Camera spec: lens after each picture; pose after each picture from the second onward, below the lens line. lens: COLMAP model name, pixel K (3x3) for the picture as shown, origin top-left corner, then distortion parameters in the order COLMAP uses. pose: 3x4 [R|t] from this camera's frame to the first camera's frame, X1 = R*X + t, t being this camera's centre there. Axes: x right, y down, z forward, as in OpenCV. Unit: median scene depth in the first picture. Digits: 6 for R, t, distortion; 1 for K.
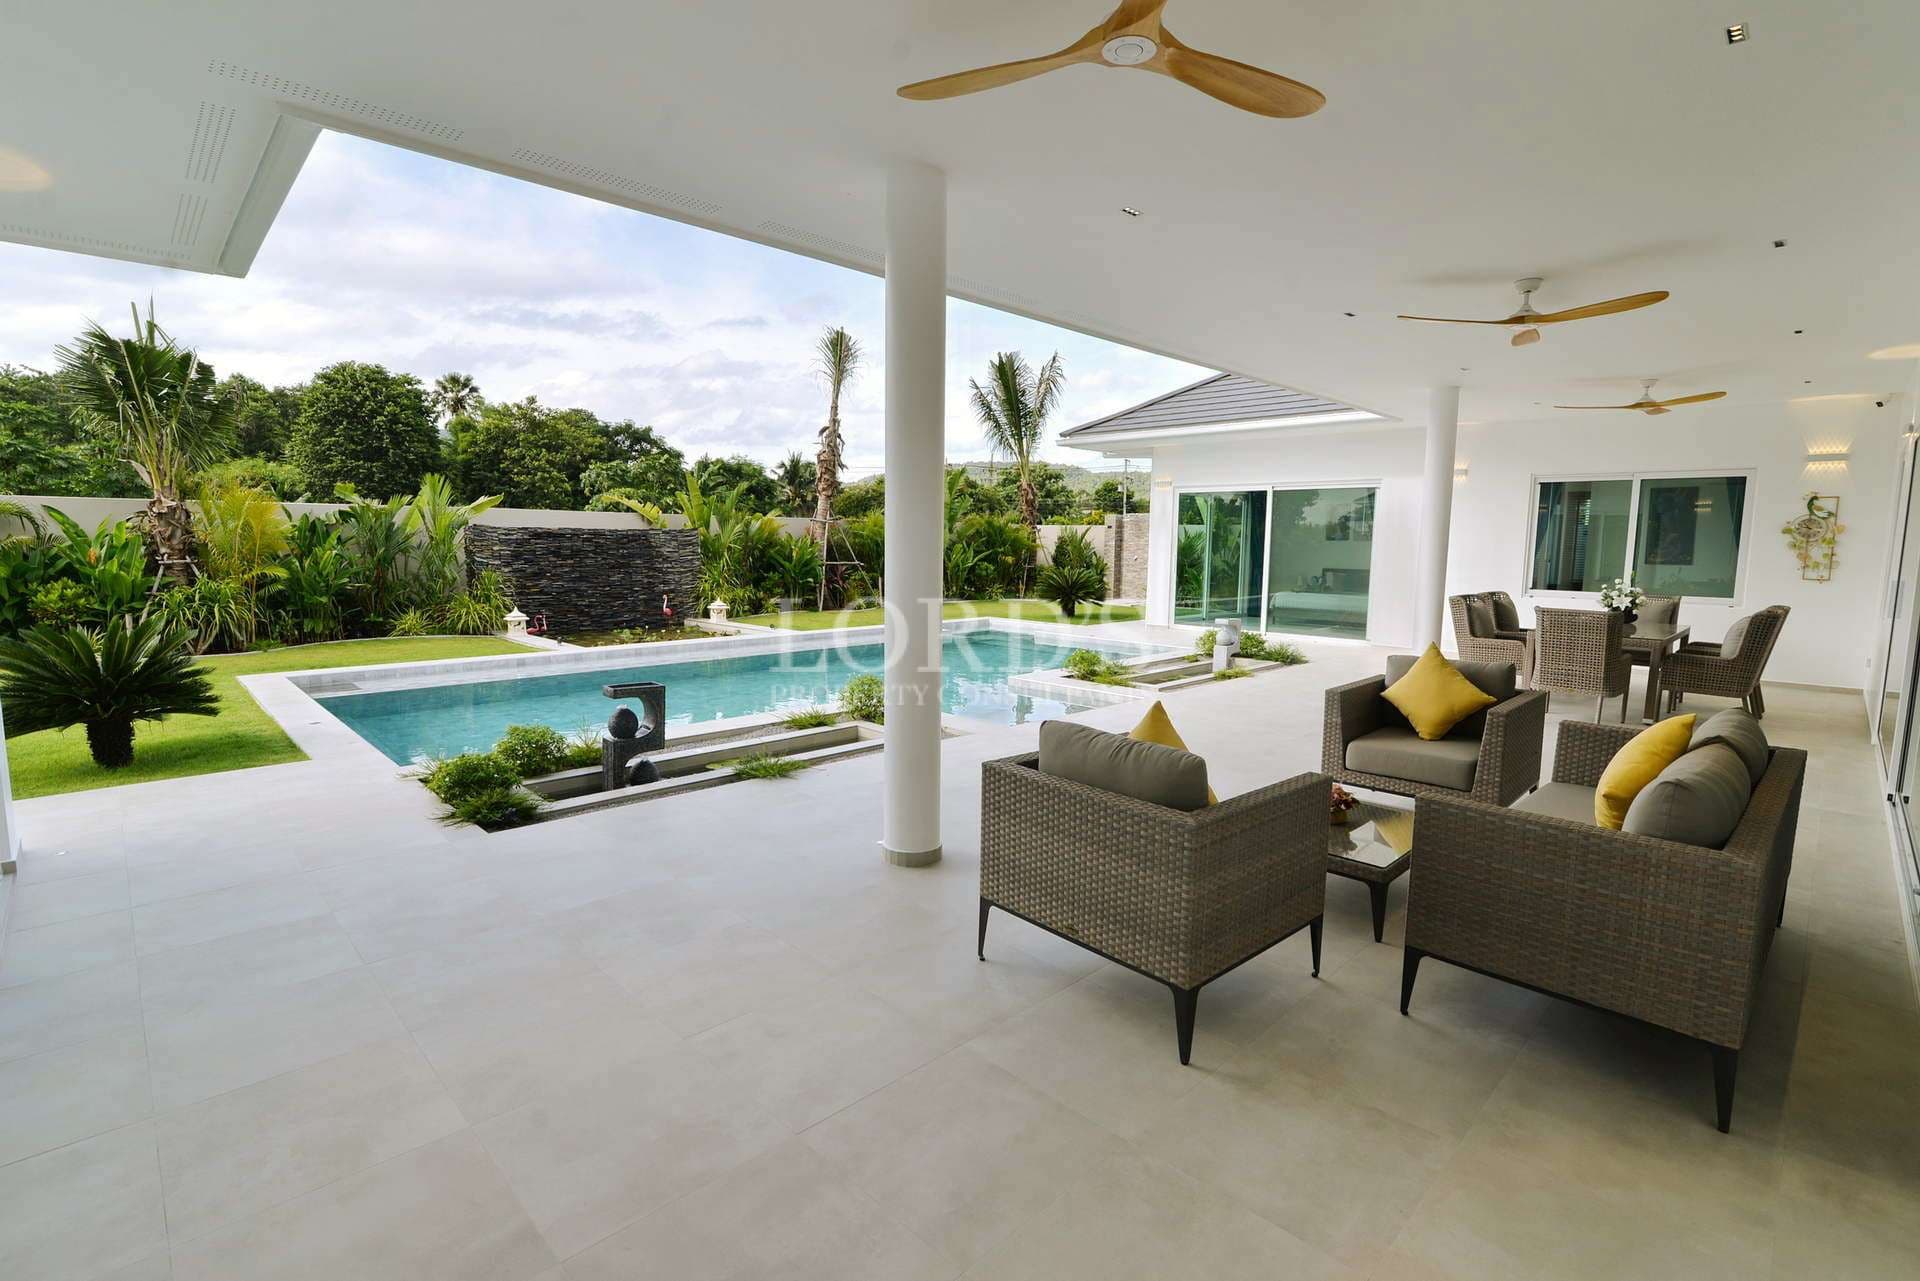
lens RADIAL K [[908.4, 0, 963.3], [0, 908.4, 645.5], [0, 0, 1]] dist [-0.025607, 0.000620]
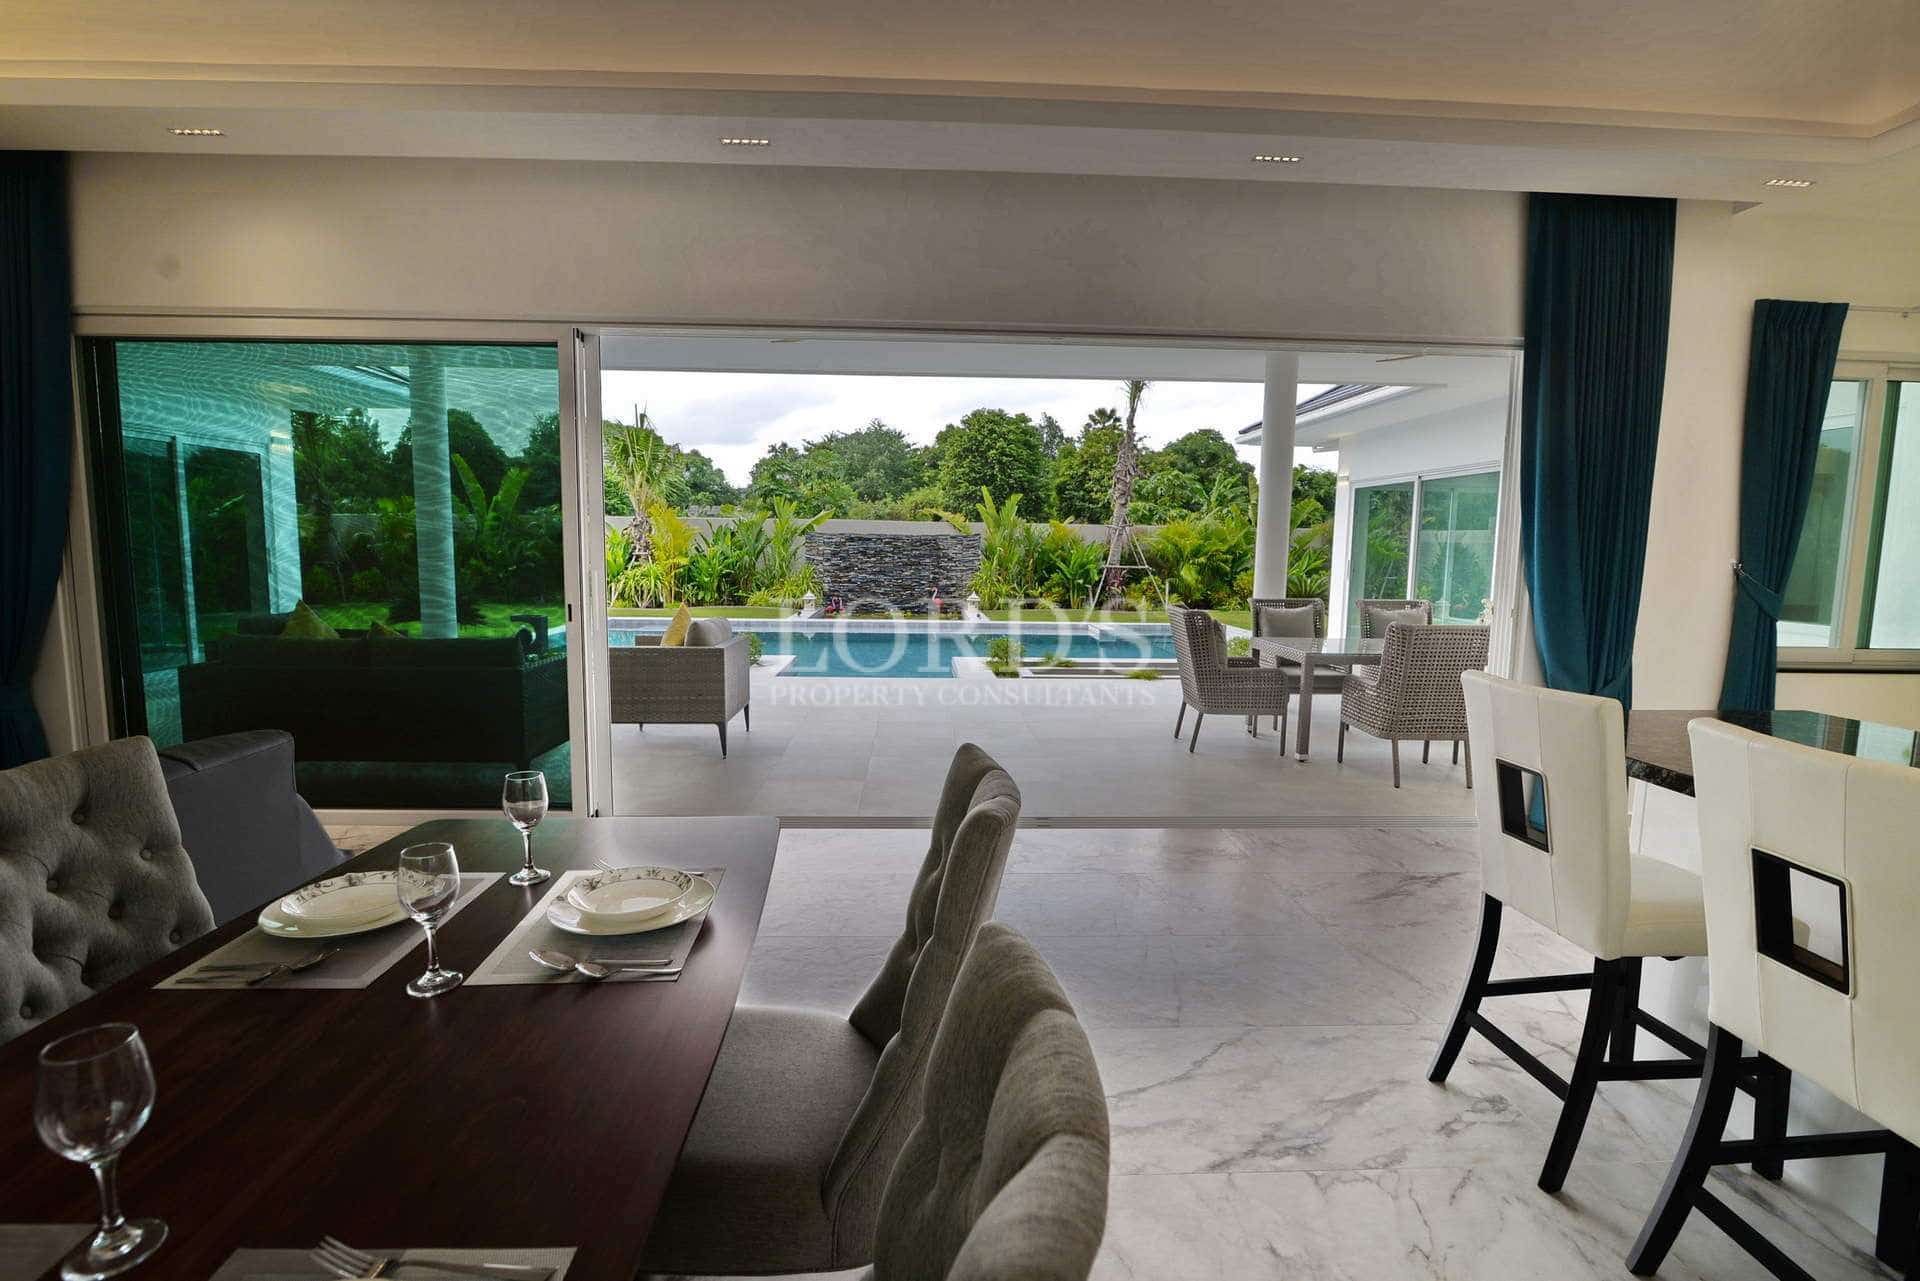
lens RADIAL K [[891.7, 0, 925.6], [0, 891.7, 647.3], [0, 0, 1]] dist [-0.020871, 0.000278]
pose [[0.723729, 0.079276, -0.685515, 0.483729], [-0.086734, 0.995952, 0.023607, -0.002065], [0.684612, 0.042372, 0.727675, 0.104029]]
